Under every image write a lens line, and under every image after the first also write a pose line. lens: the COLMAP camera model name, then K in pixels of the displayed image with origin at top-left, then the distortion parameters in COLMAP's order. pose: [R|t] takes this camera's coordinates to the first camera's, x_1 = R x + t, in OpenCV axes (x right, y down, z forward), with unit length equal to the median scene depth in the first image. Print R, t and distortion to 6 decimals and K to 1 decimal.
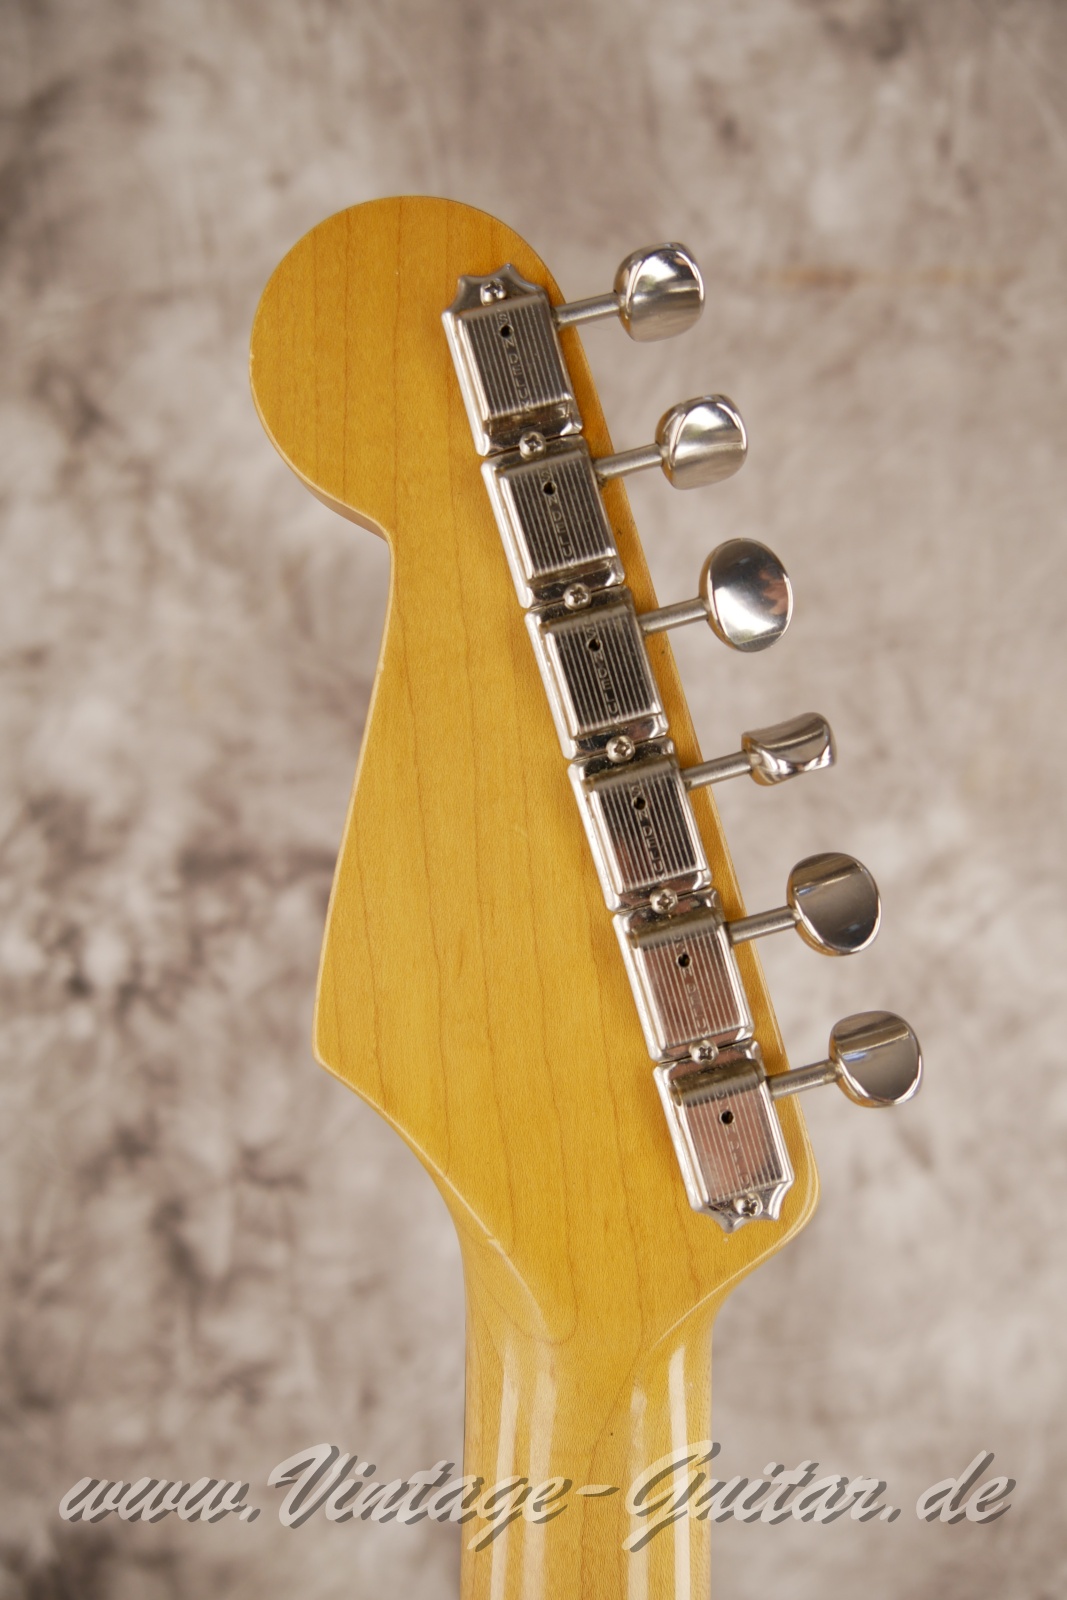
lens RADIAL K [[1316.4, 0, 536.1], [0, 1316.4, 804.9], [0, 0, 1]] dist [-0.071242, 0.036506]
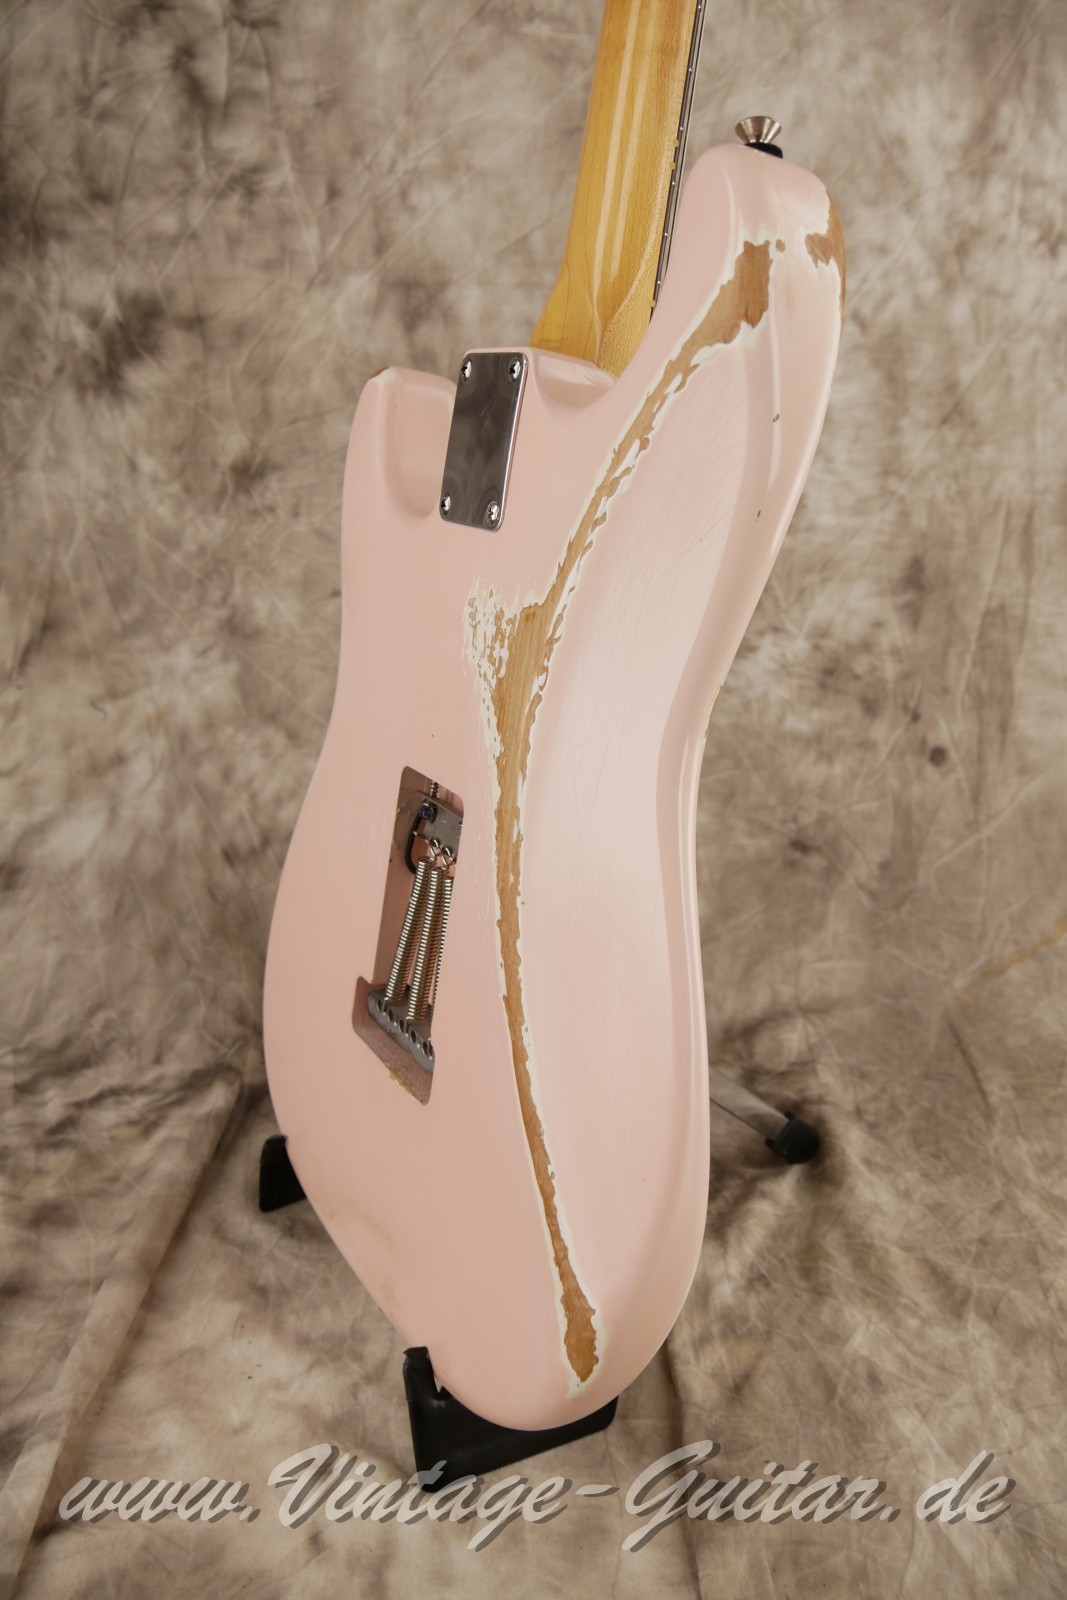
lens RADIAL K [[1316.4, 0, 530.3], [0, 1316.4, 781.9], [0, 0, 1]] dist [-0.071242, 0.036506]
pose [[0.998543, -0.043661, -0.031724, 0.104821], [0.048135, 0.986318, 0.157672, 0.914131], [0.024406, -0.158969, 0.986982, -0.505259]]
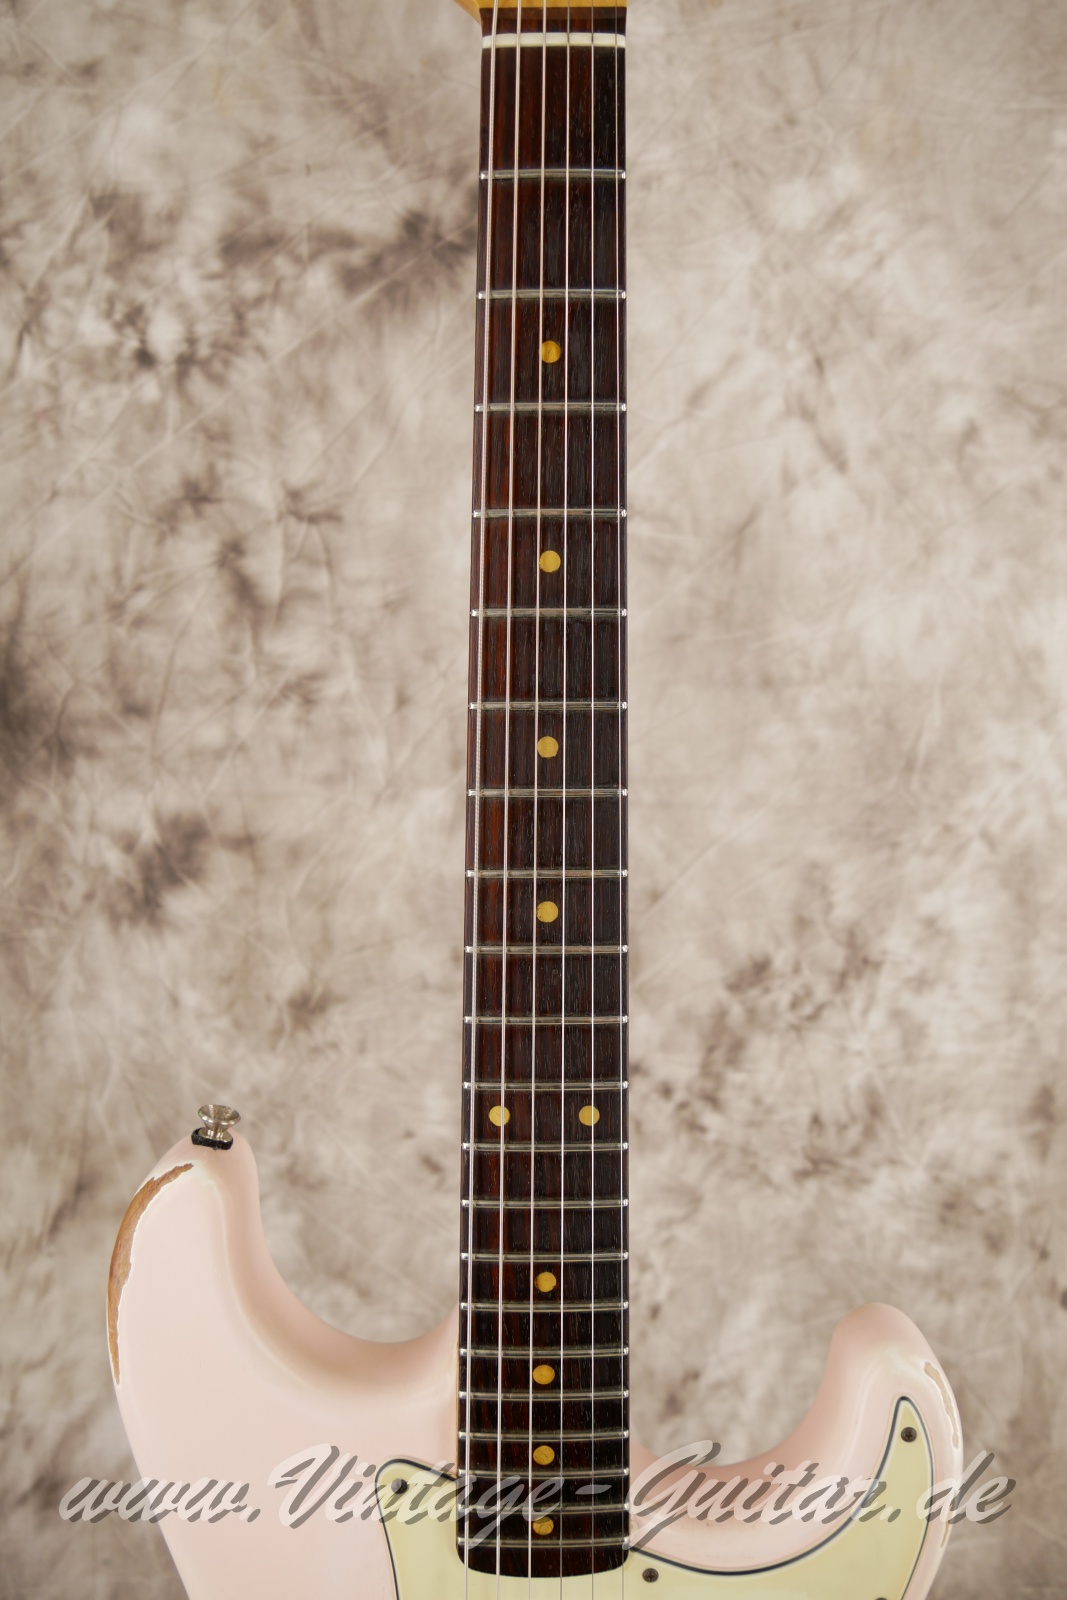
lens RADIAL K [[1316.4, 0, 530.1], [0, 1316.4, 799.5], [0, 0, 1]] dist [-0.071242, 0.036506]
pose [[0.998086, -0.057984, 0.021520, -0.042115], [0.054433, 0.988724, 0.139505, 0.400230], [-0.029367, -0.138067, 0.989987, -0.271133]]
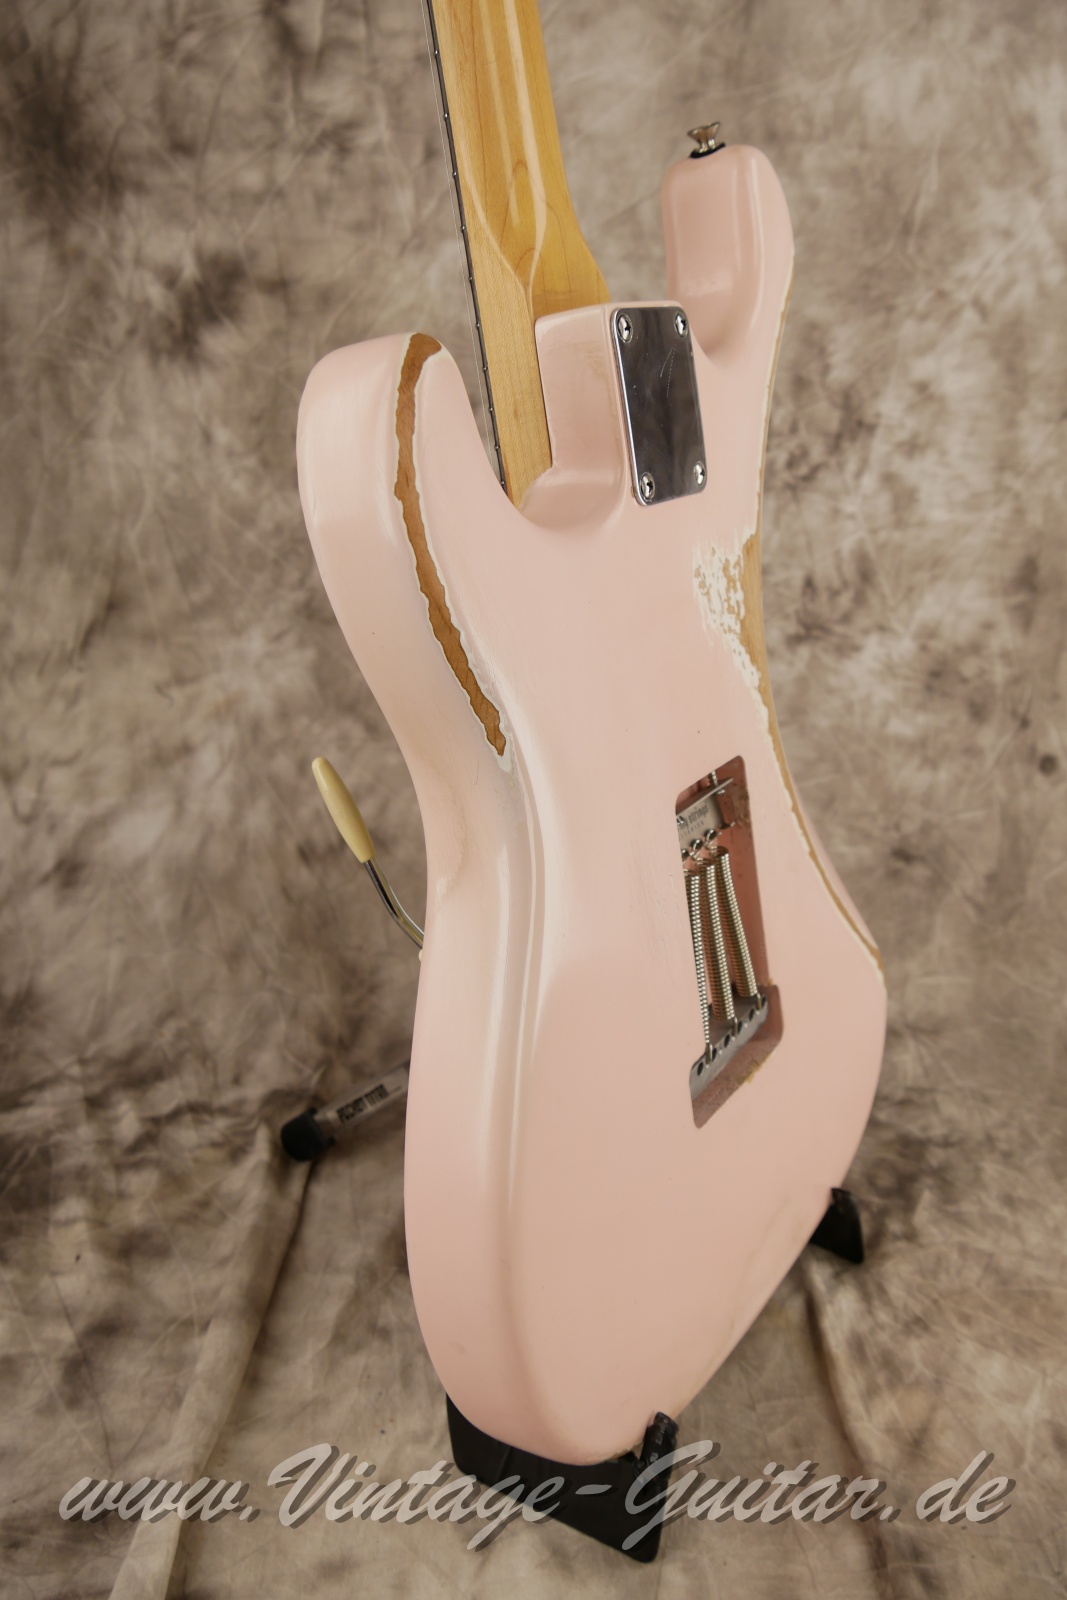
lens RADIAL K [[1316.4, 0, 534.0], [0, 1316.4, 780.0], [0, 0, 1]] dist [-0.071242, 0.036506]
pose [[0.999732, -0.022703, -0.004587, -0.033718], [0.023146, 0.986555, 0.161781, 0.915711], [0.000852, -0.161844, 0.986816, -0.427790]]
